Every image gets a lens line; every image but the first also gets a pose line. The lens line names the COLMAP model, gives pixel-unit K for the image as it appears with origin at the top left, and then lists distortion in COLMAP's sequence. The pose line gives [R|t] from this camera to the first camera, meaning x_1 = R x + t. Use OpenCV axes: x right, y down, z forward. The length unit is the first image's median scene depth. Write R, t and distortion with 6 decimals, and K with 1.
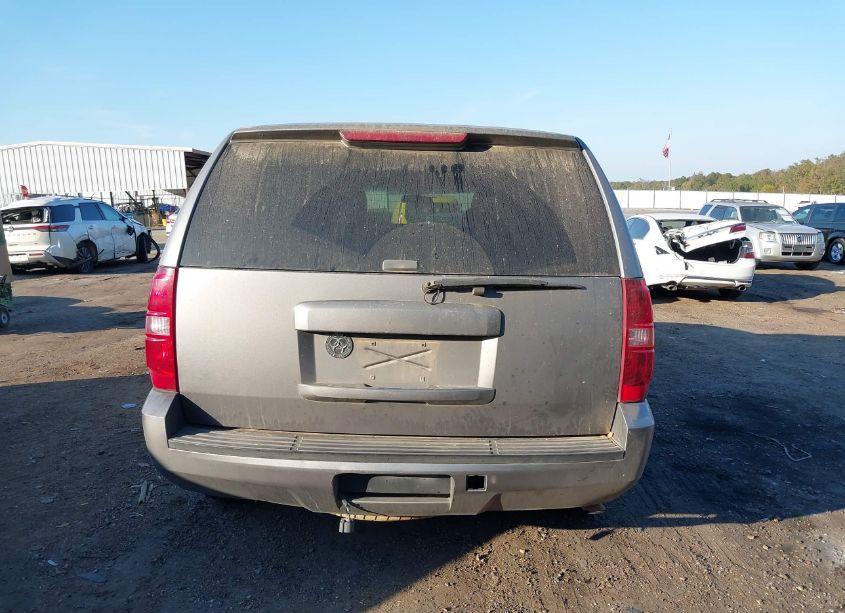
lens RADIAL K [[656.8, 0, 423.8], [0, 656.8, 310.0], [0, 0, 1]] dist [0.010159, -0.010942]
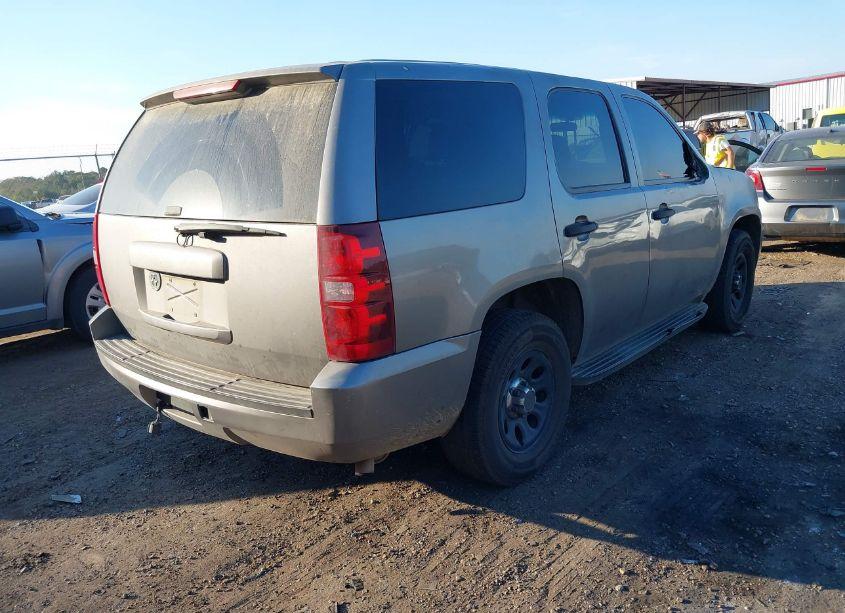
lens RADIAL K [[656.8, 0, 419.8], [0, 656.8, 310.9], [0, 0, 1]] dist [0.010159, -0.010942]
pose [[0.769677, 0.090507, -0.631986, 0.992290], [-0.025623, 0.993482, 0.111071, -0.034269], [0.637920, -0.069295, 0.766979, 0.389213]]
